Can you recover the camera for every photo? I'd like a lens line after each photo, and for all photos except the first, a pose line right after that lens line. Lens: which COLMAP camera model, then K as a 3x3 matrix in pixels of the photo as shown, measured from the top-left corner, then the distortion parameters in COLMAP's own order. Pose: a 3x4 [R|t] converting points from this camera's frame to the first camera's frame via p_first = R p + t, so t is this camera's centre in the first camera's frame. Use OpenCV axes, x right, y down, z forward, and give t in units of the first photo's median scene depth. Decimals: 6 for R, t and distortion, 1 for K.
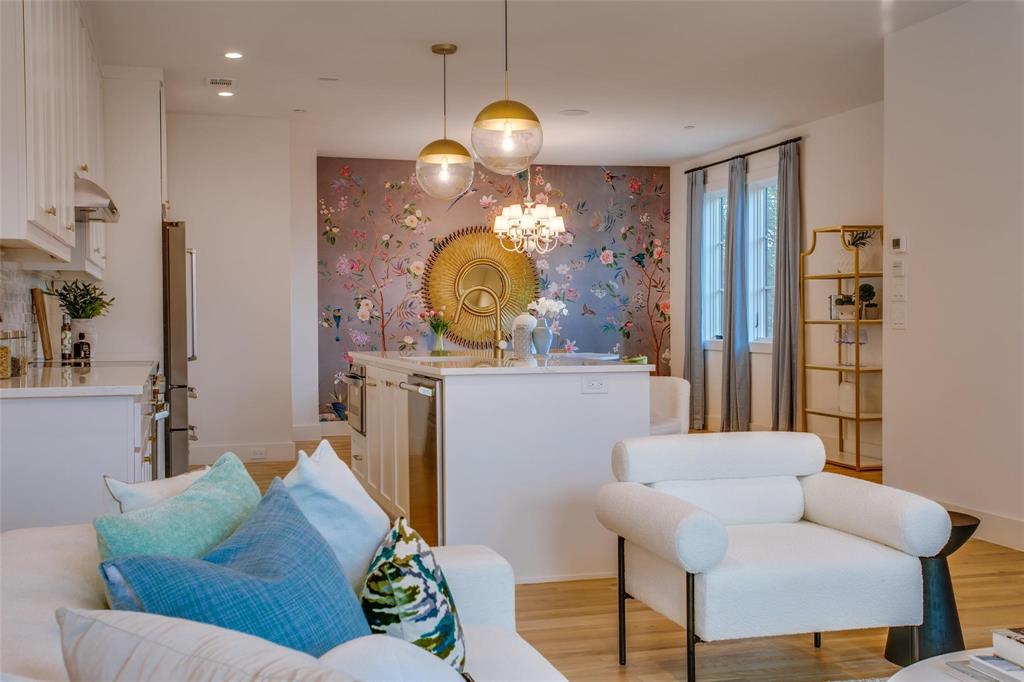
lens RADIAL K [[518.5, 0, 504.9], [0, 518.5, 338.7], [0, 0, 1]] dist [-0.060289, 0.039990]
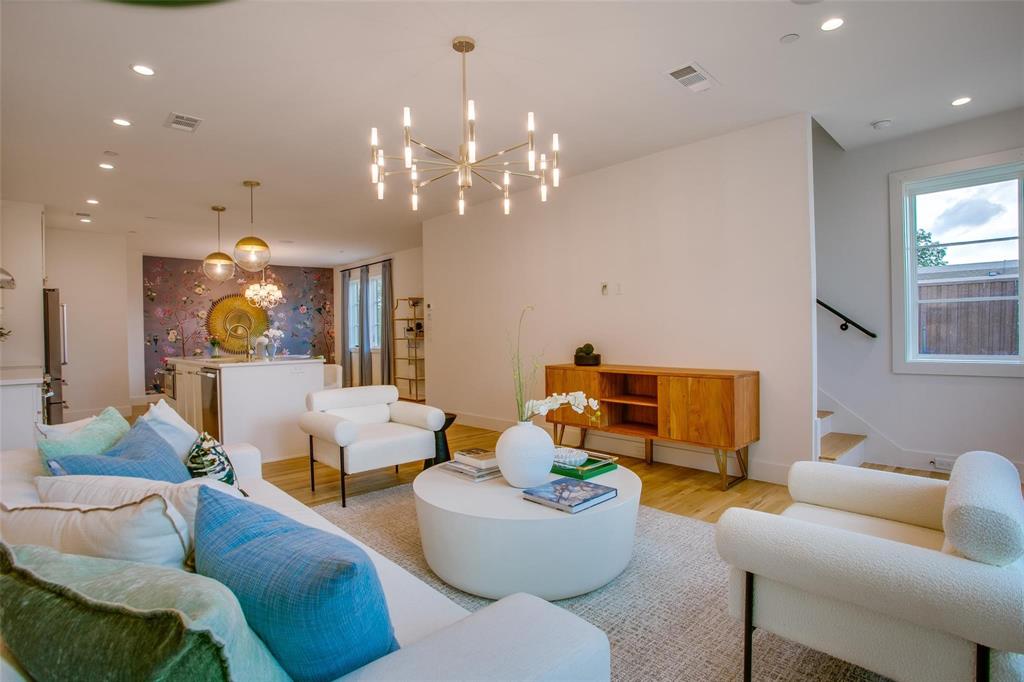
lens RADIAL K [[518.5, 0, 504.9], [0, 518.5, 338.7], [0, 0, 1]] dist [-0.060289, 0.039990]
pose [[0.873422, -0.013439, 0.486778, -0.114862], [0.020735, 0.999739, -0.009605, -0.000575], [-0.486522, 0.018482, 0.873473, -1.308565]]
